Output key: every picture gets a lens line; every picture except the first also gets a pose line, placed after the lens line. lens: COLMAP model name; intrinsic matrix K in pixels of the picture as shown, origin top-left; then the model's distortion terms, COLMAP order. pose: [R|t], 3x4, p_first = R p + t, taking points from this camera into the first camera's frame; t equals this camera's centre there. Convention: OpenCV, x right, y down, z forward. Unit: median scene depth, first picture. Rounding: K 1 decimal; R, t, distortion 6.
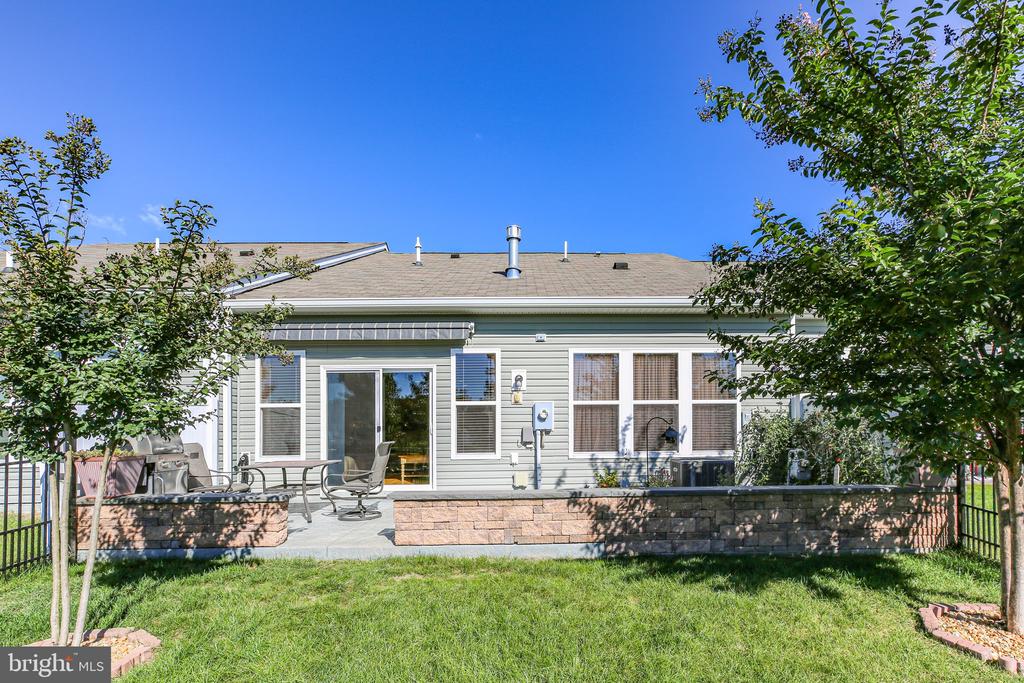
lens RADIAL K [[471.4, 0, 510.3], [0, 471.4, 394.9], [0, 0, 1]] dist [-0.011702, 0.000420]
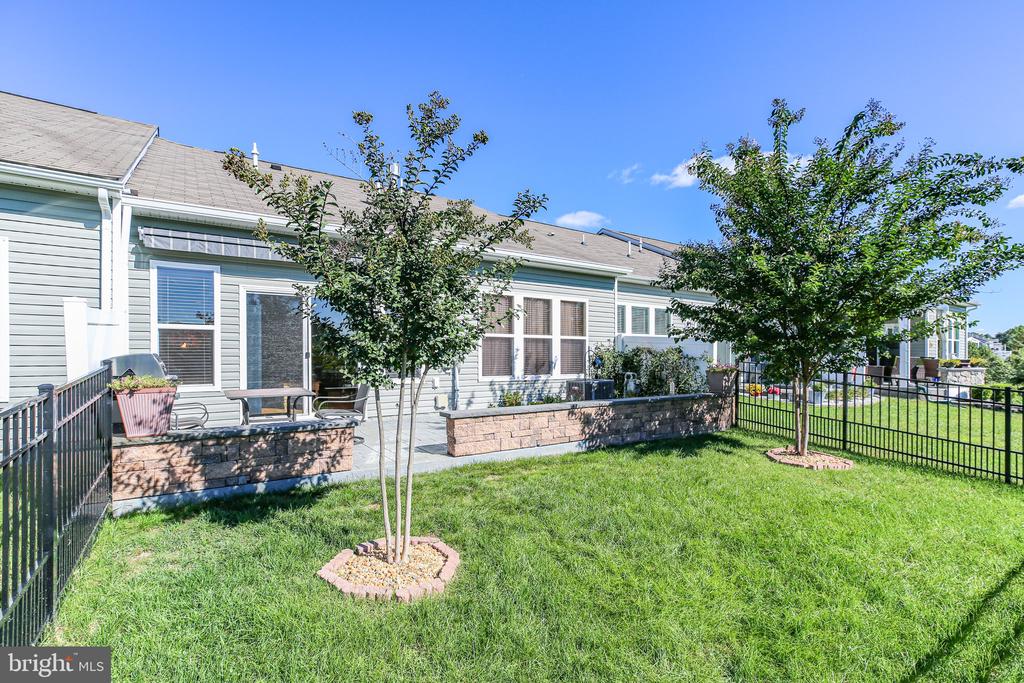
lens RADIAL K [[450.0, 0, 512.0], [0, 450.0, 341.5], [0, 0, 1]] dist [-0.024596, 0.000064]
pose [[0.857607, 0.026486, 0.513623, -0.690137], [-0.047368, 0.998496, 0.027603, -0.002716], [-0.512120, -0.048002, 0.857572, -0.009031]]
